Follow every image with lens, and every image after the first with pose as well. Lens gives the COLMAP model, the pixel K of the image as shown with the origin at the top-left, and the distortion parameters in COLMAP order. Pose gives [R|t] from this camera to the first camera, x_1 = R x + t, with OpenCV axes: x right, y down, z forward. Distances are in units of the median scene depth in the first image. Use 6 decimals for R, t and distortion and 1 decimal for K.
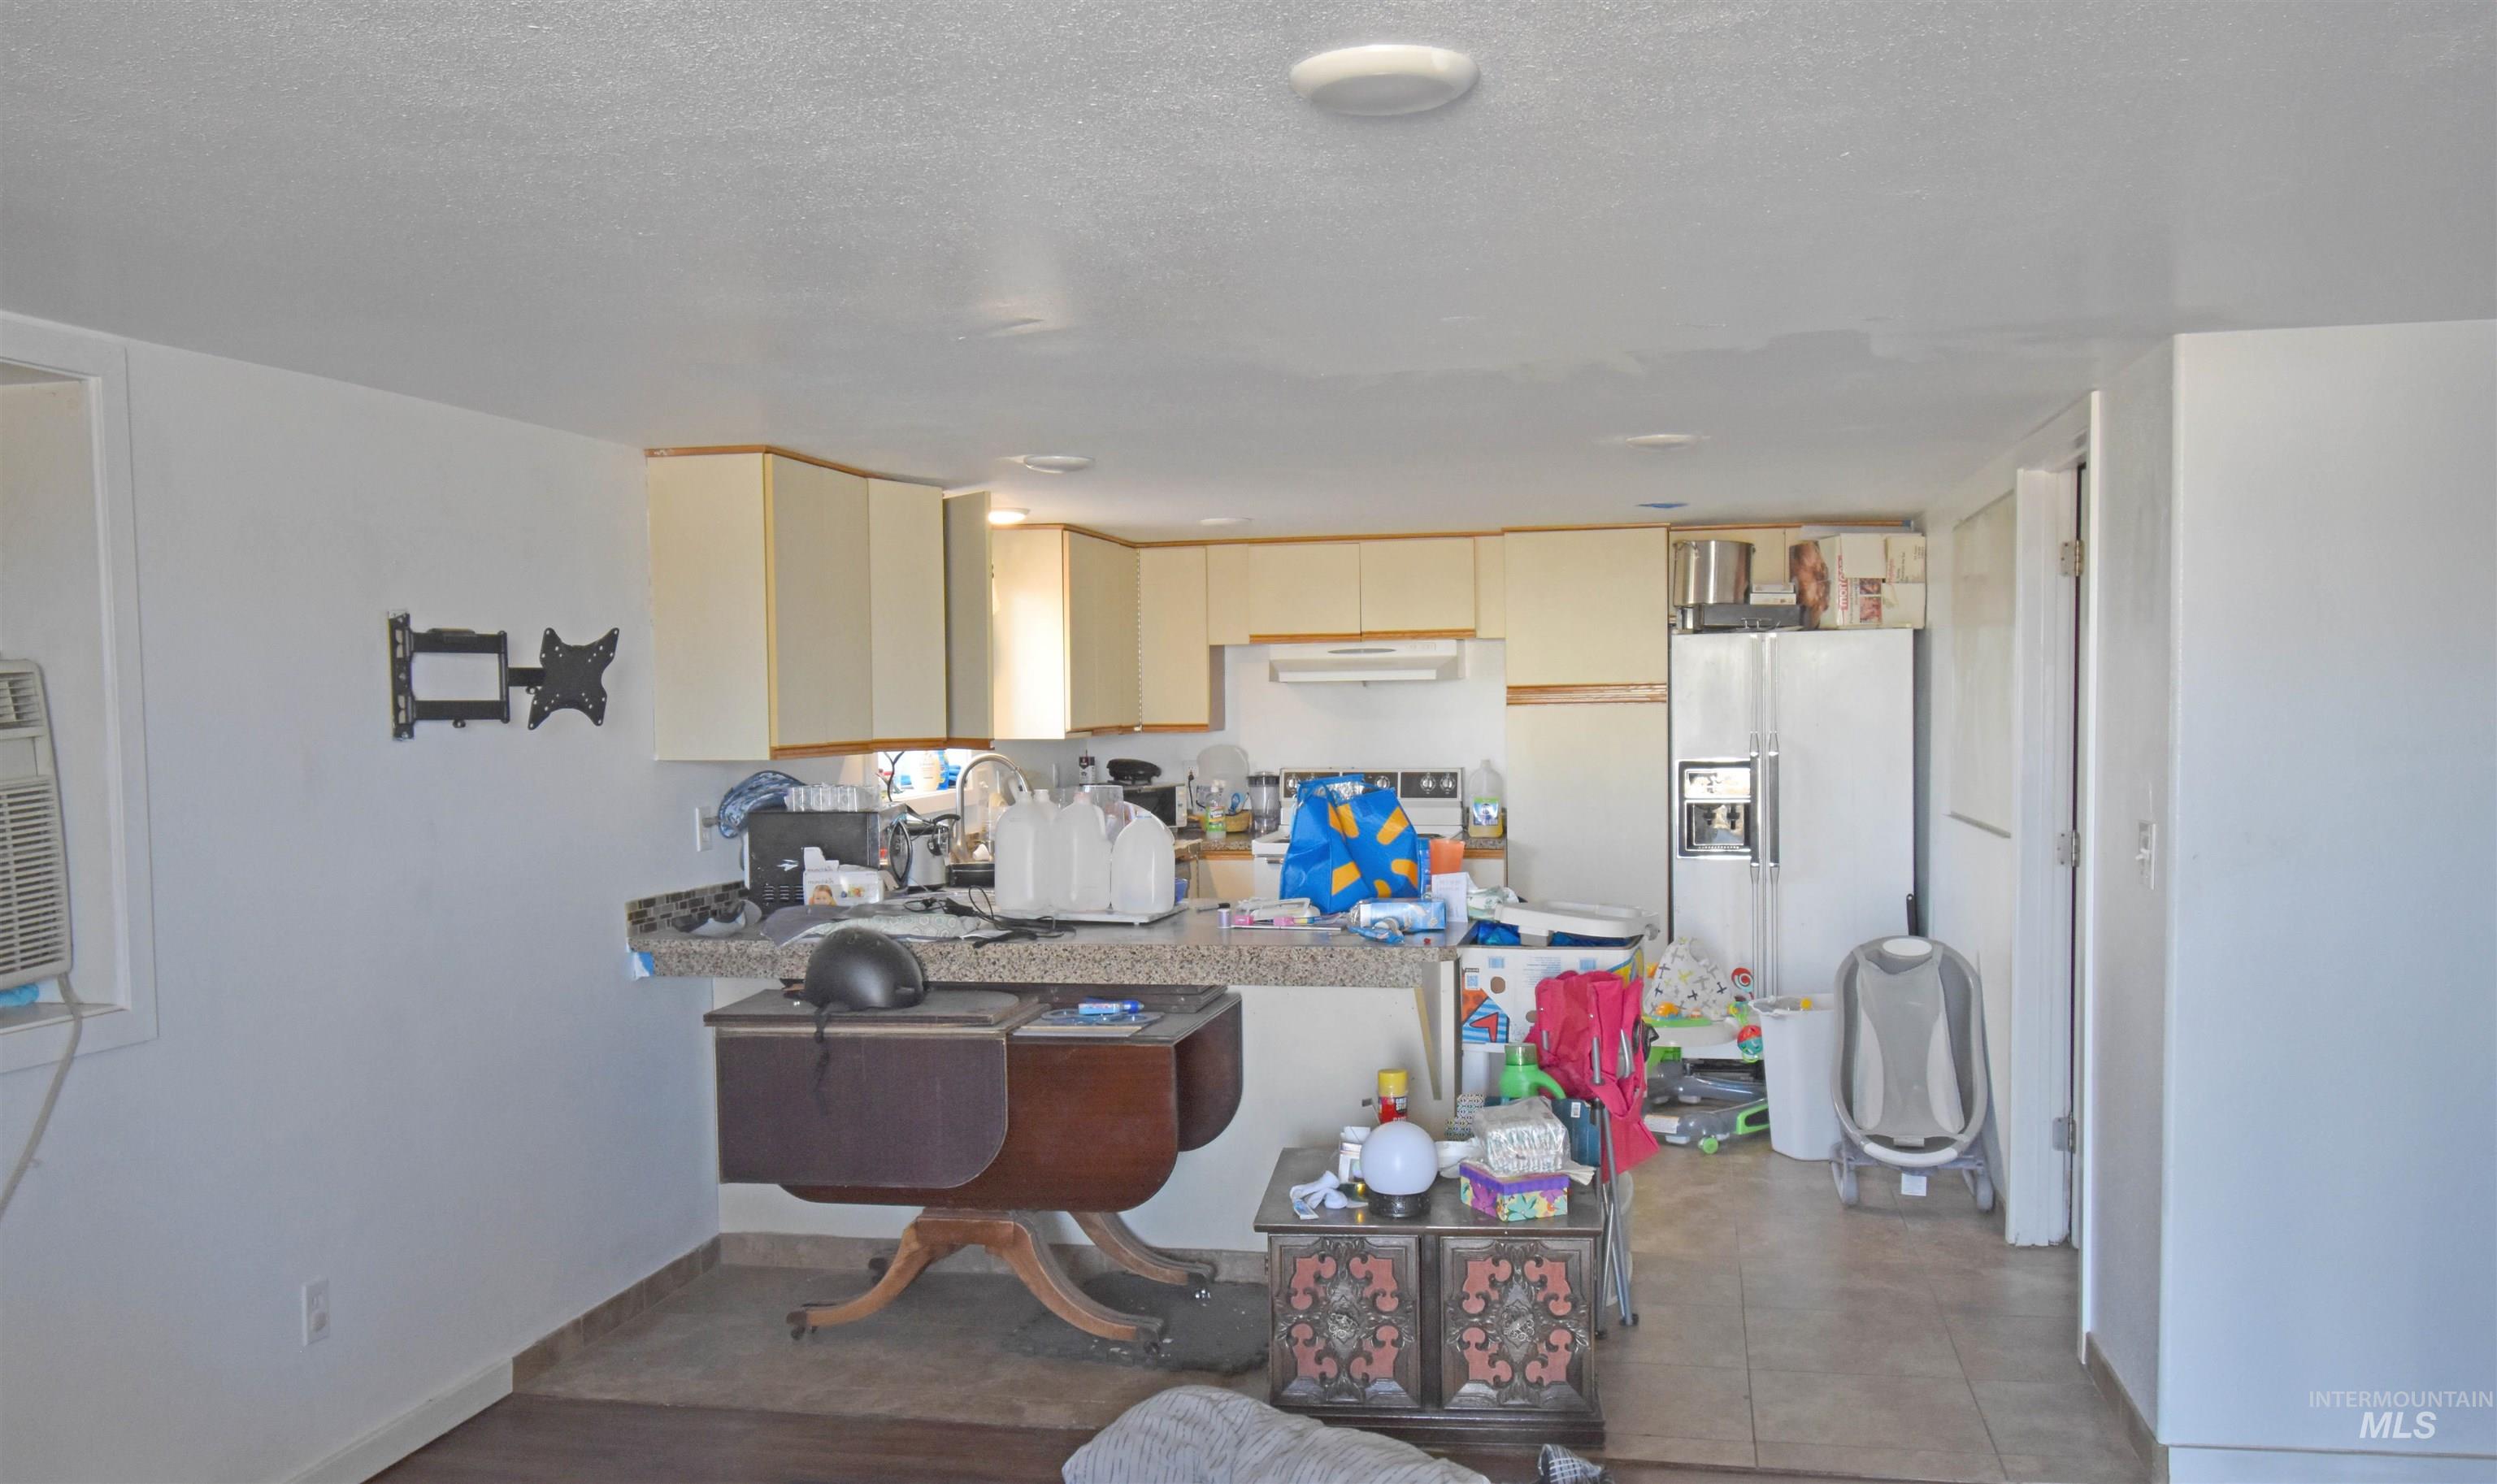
lens RADIAL K [[2222.5, 0, 1248.5], [0, 2222.5, 742.0], [0, 0, 1]] dist [0.044185, 0.001499]
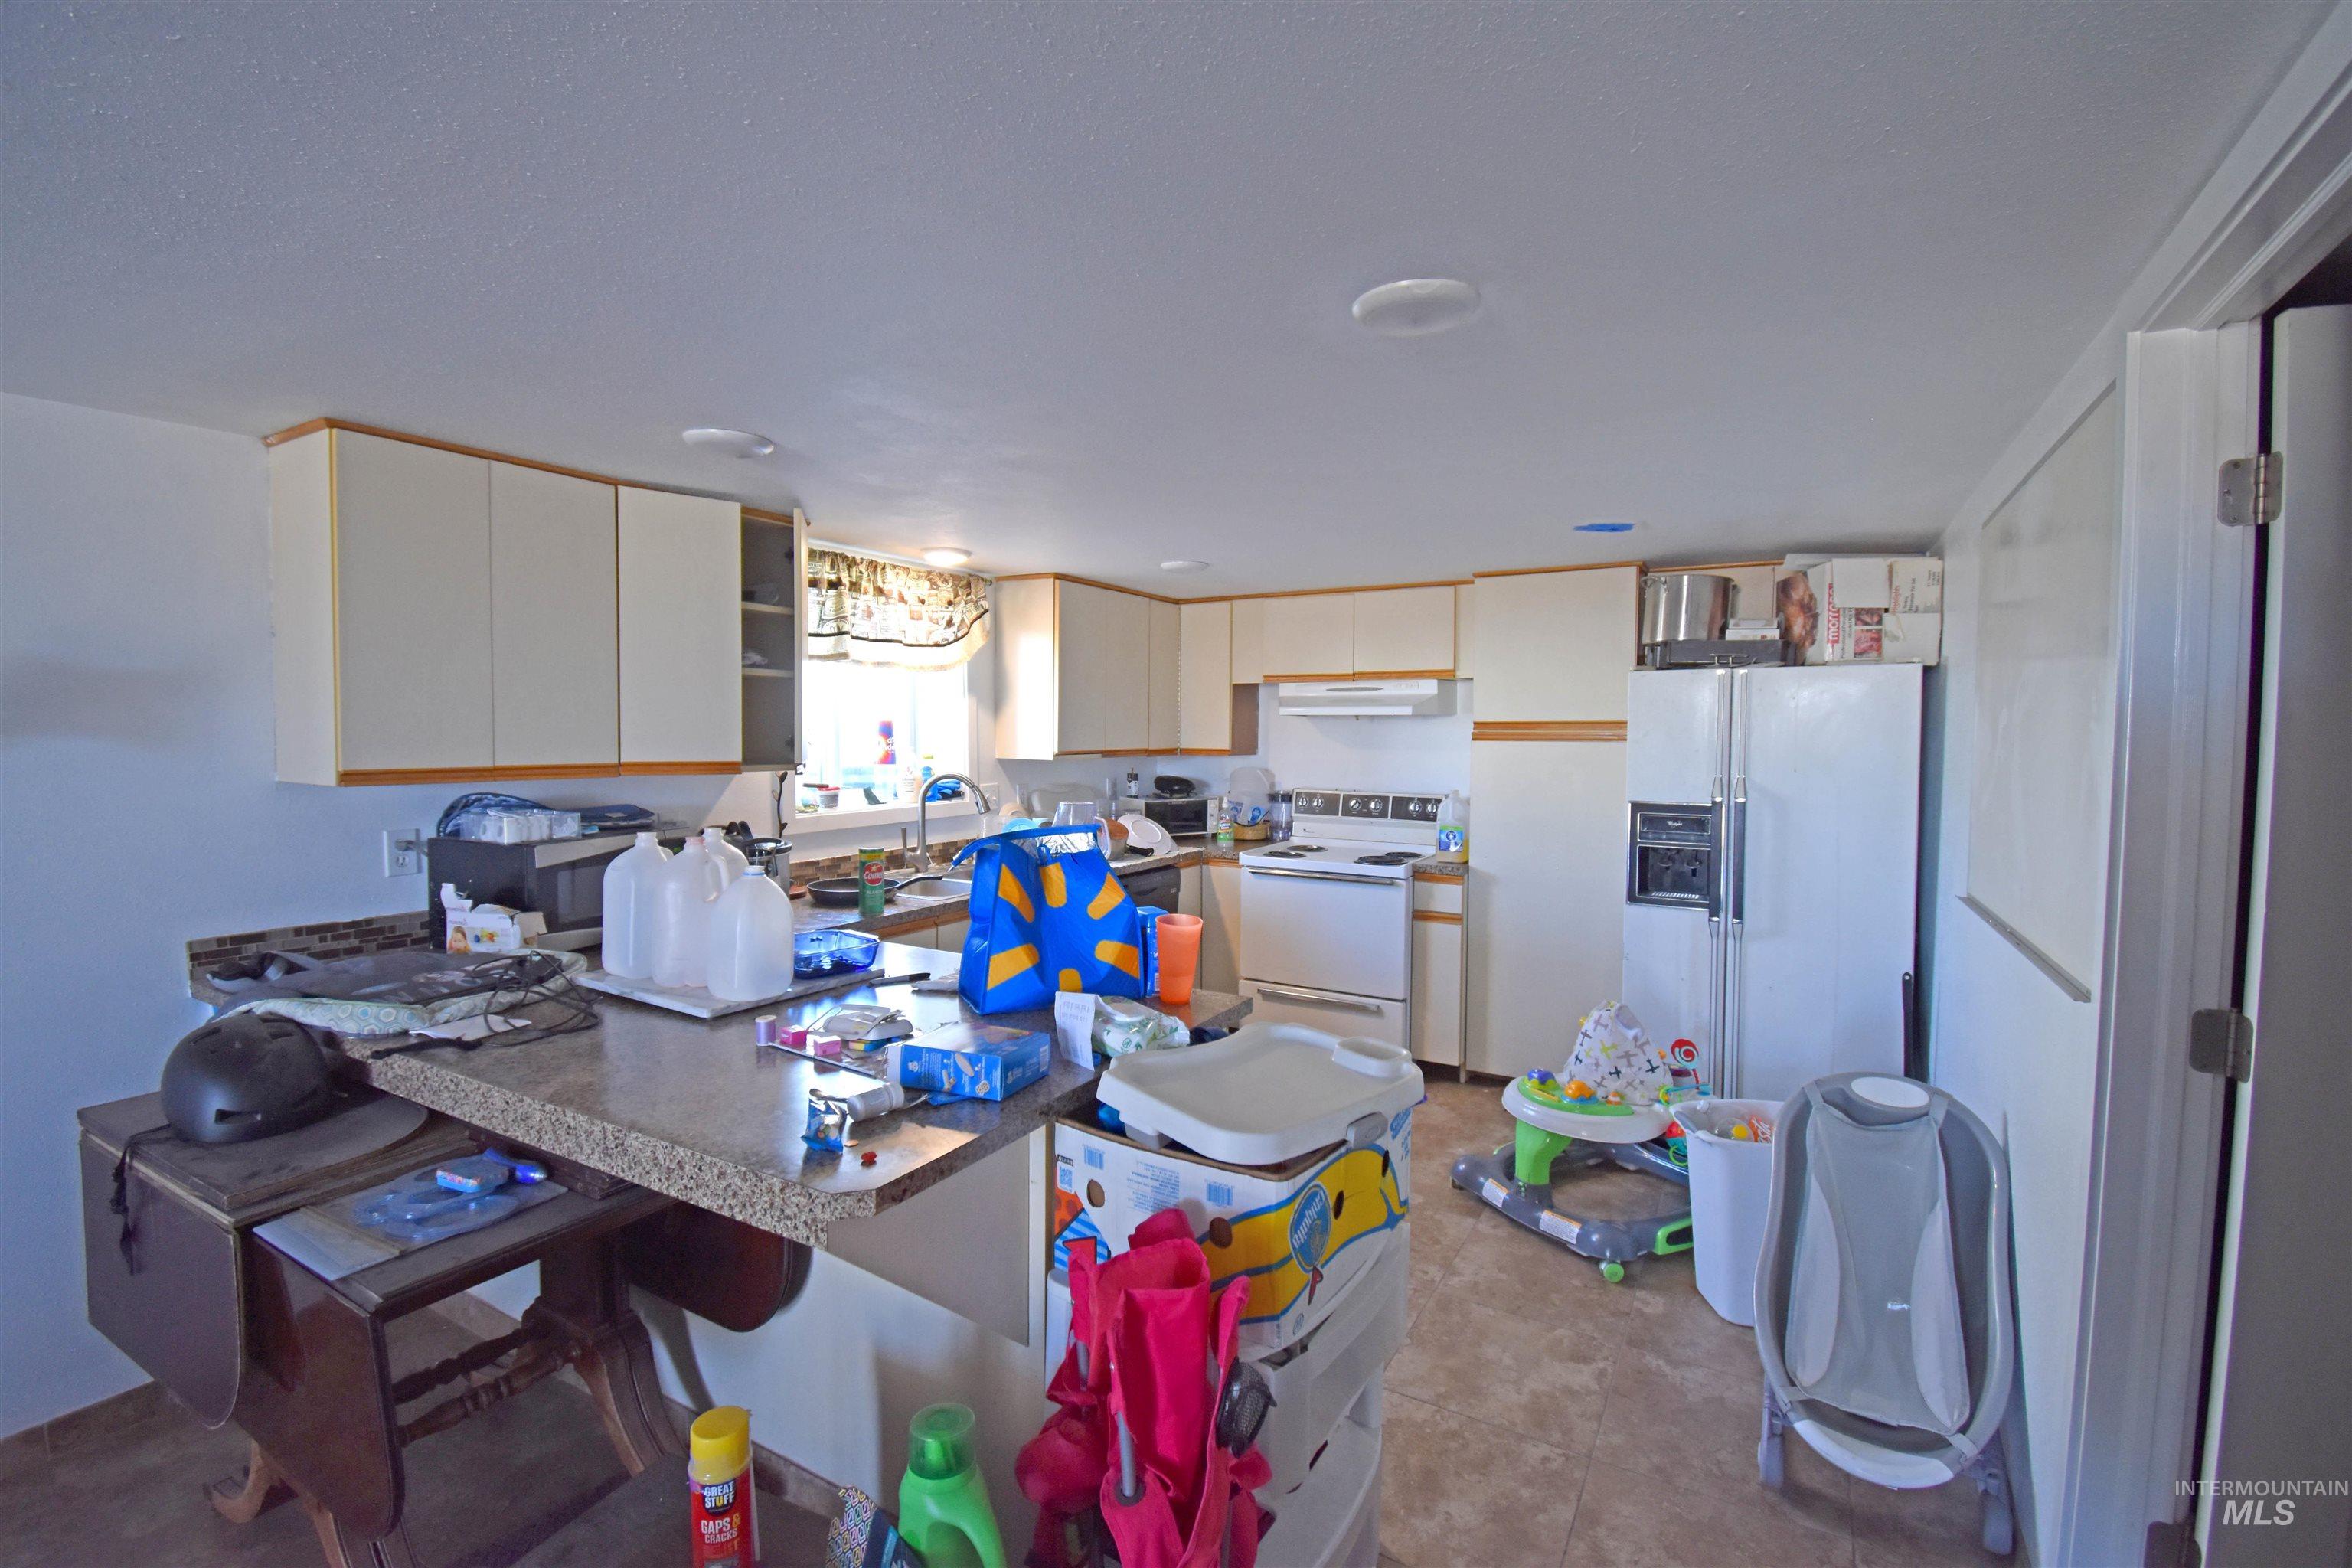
lens RADIAL K [[1047.7, 0, 1173.6], [0, 1047.7, 753.3], [0, 0, 1]] dist [0.025619, -0.029649]
pose [[0.942608, 0.028244, -0.332706, 0.158056], [-0.026447, 0.999601, 0.009929, -0.012045], [0.332854, -0.000560, 0.942978, 0.508871]]
